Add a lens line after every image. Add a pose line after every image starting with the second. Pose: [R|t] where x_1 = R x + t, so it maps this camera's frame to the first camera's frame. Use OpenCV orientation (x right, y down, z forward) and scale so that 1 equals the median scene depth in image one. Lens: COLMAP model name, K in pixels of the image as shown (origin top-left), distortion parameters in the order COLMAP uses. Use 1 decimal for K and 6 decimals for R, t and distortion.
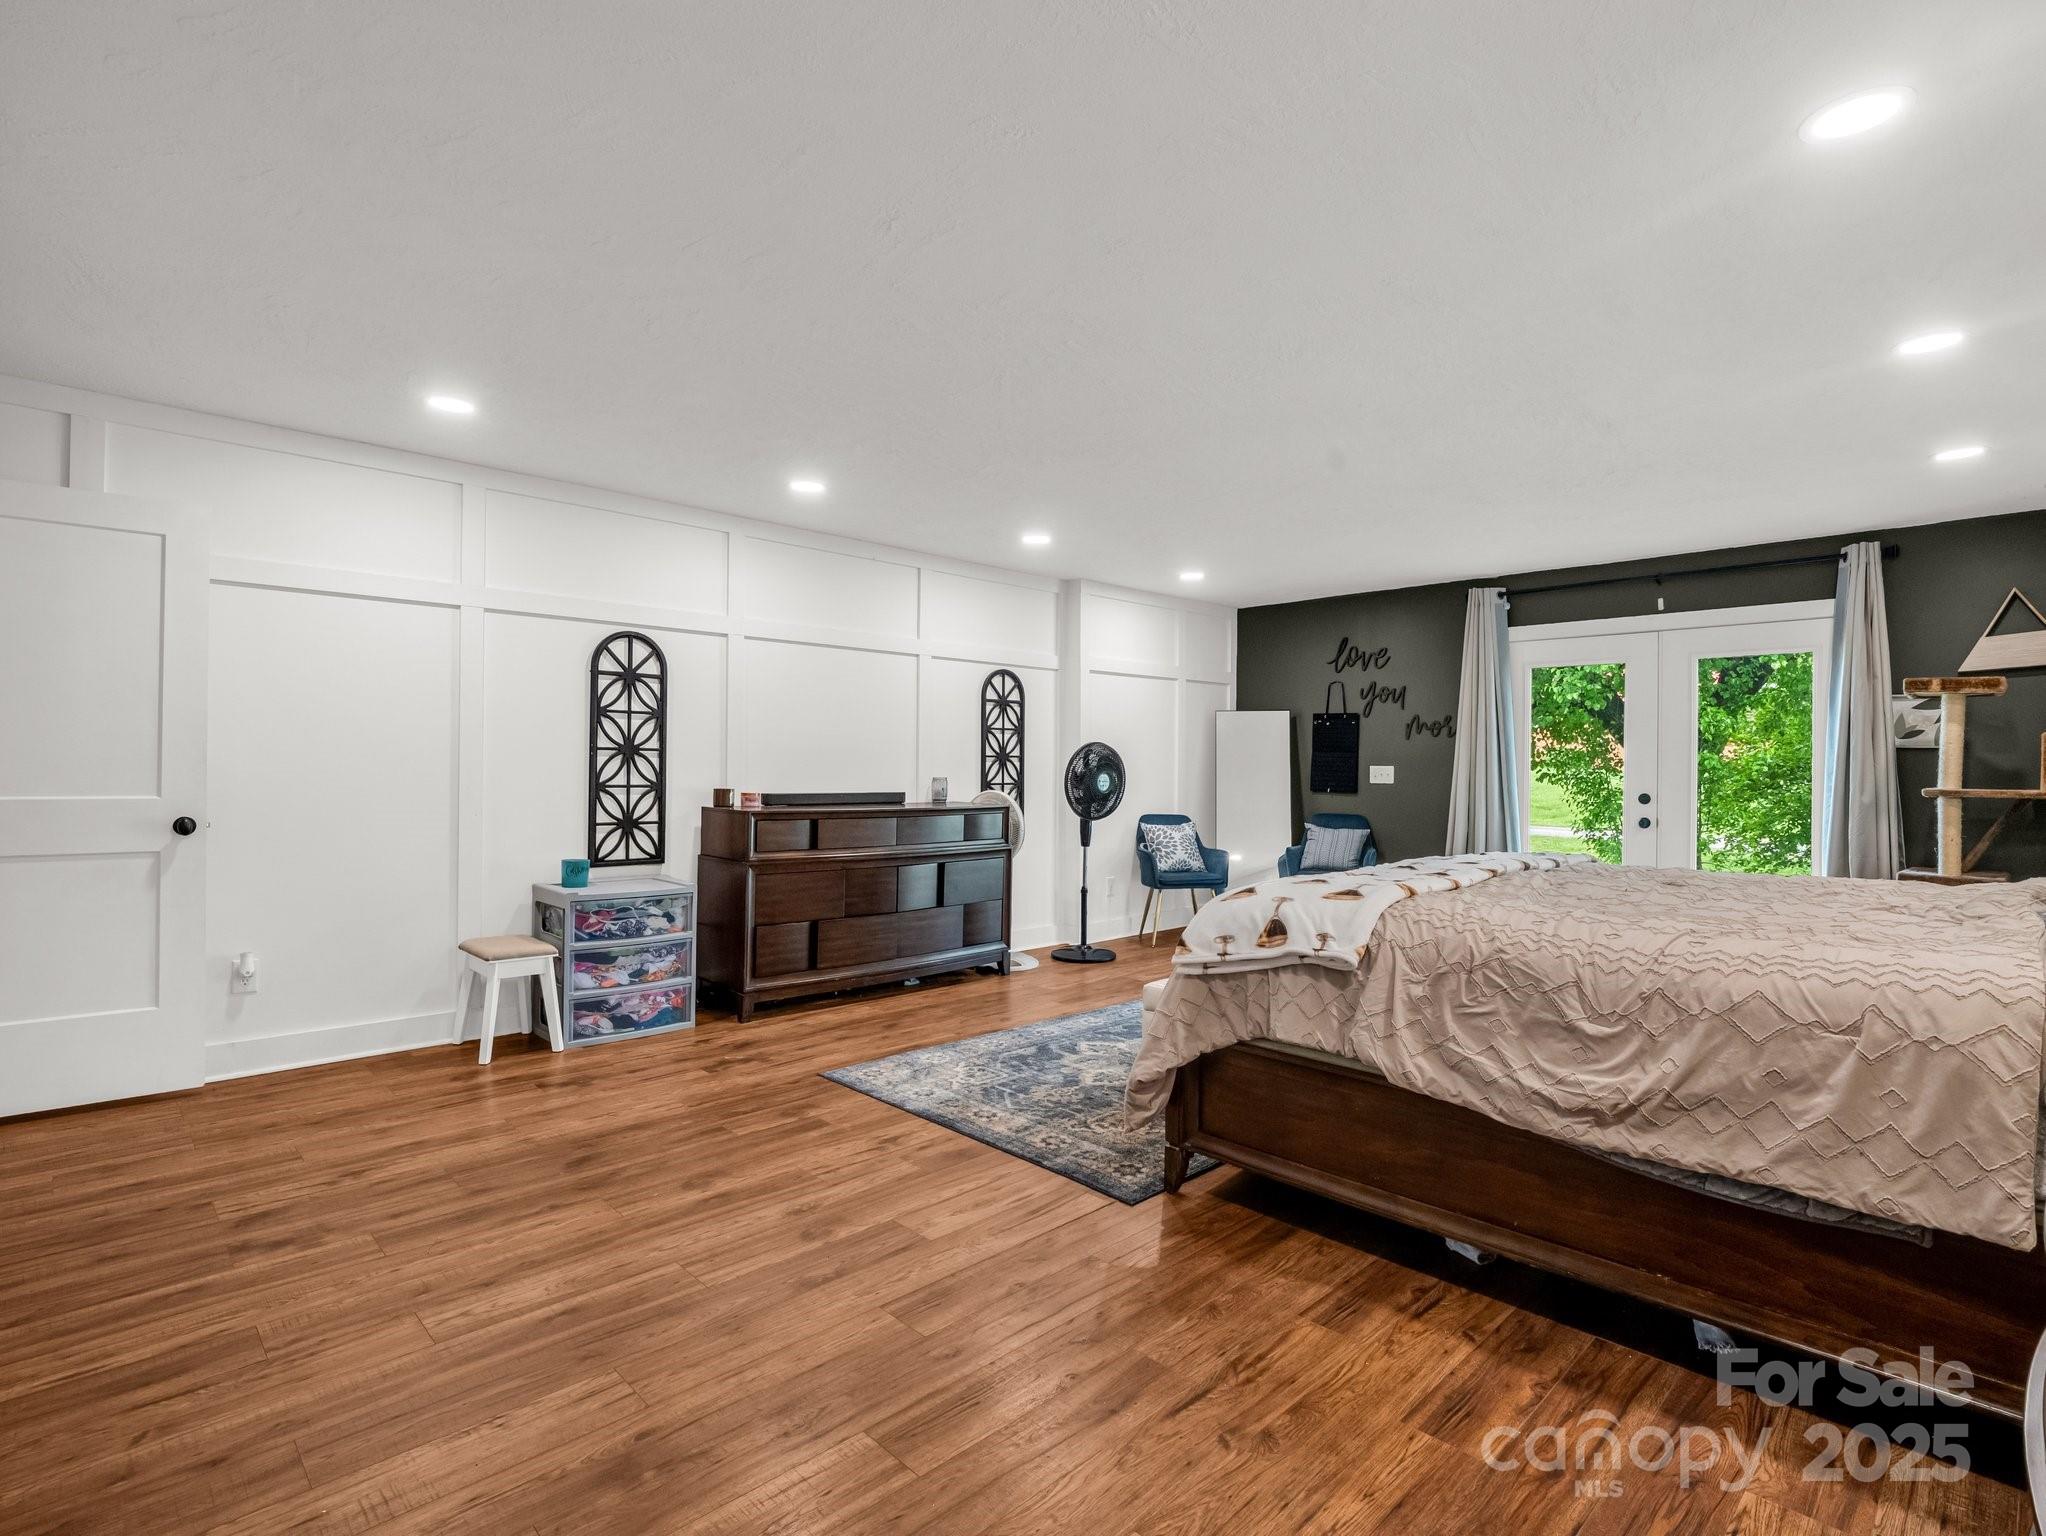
lens RADIAL K [[994.6, 0, 1019.4], [0, 994.6, 757.6], [0, 0, 1]] dist [-0.004711, -0.001580]
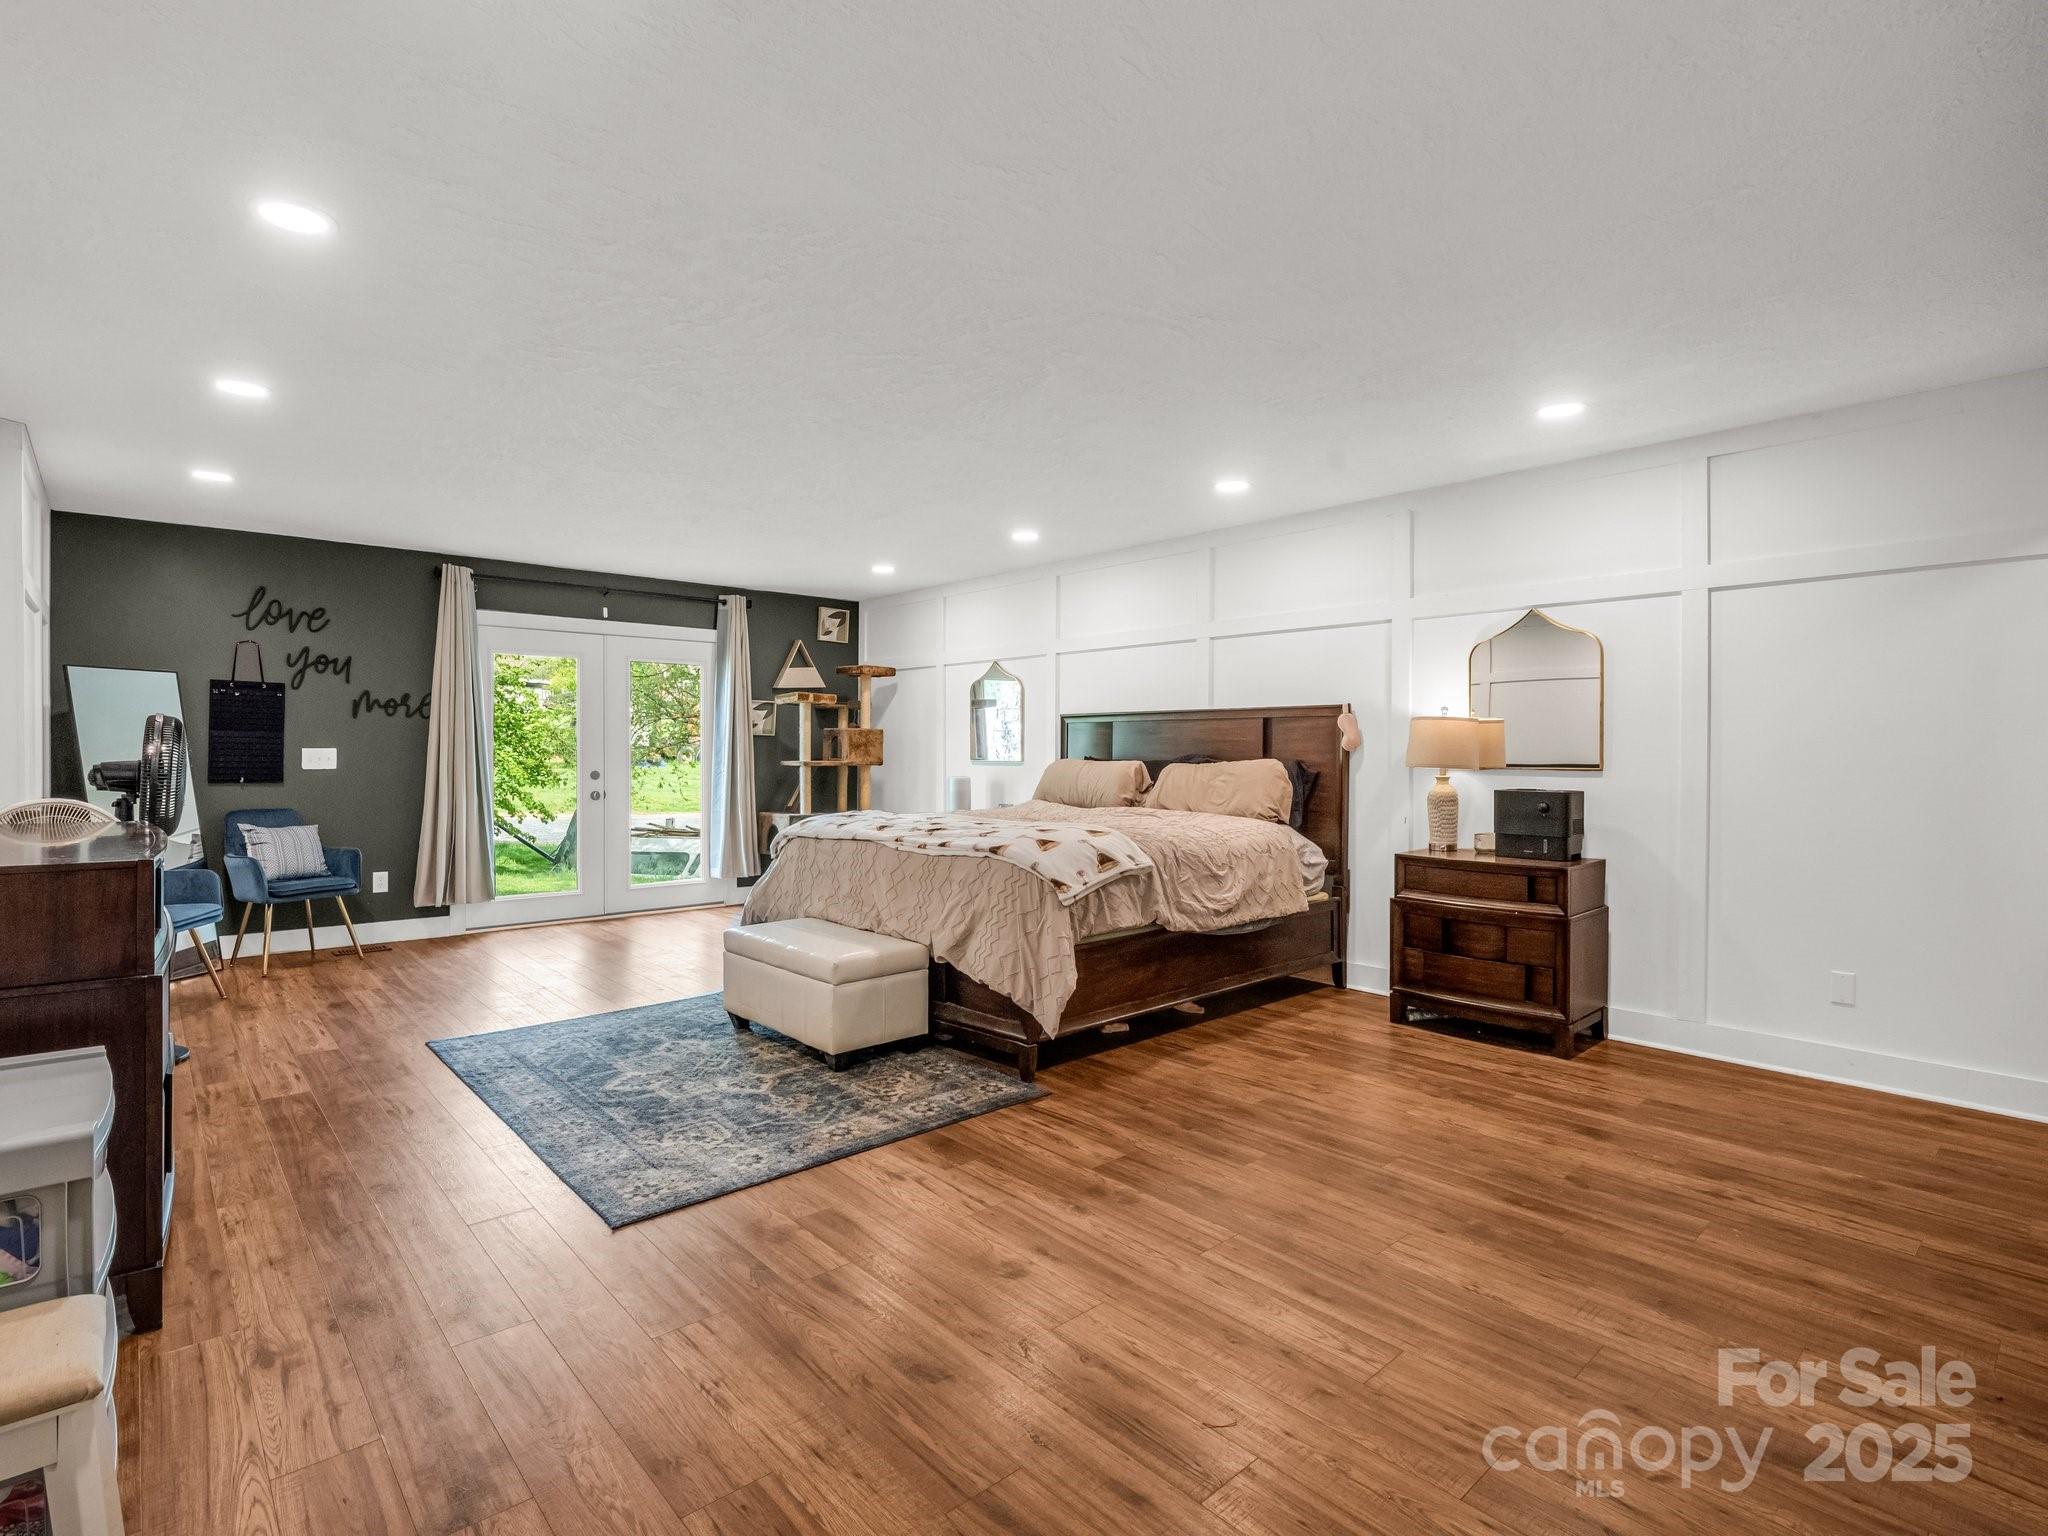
lens RADIAL K [[1016.7, 0, 984.2], [0, 1016.7, 760.0], [0, 0, 1]] dist [-0.002603, -0.001655]
pose [[0.058643, -0.017681, 0.998122, -0.908085], [-0.007270, 0.999809, 0.018138, -0.003281], [-0.998253, -0.008320, 0.058503, 0.770244]]
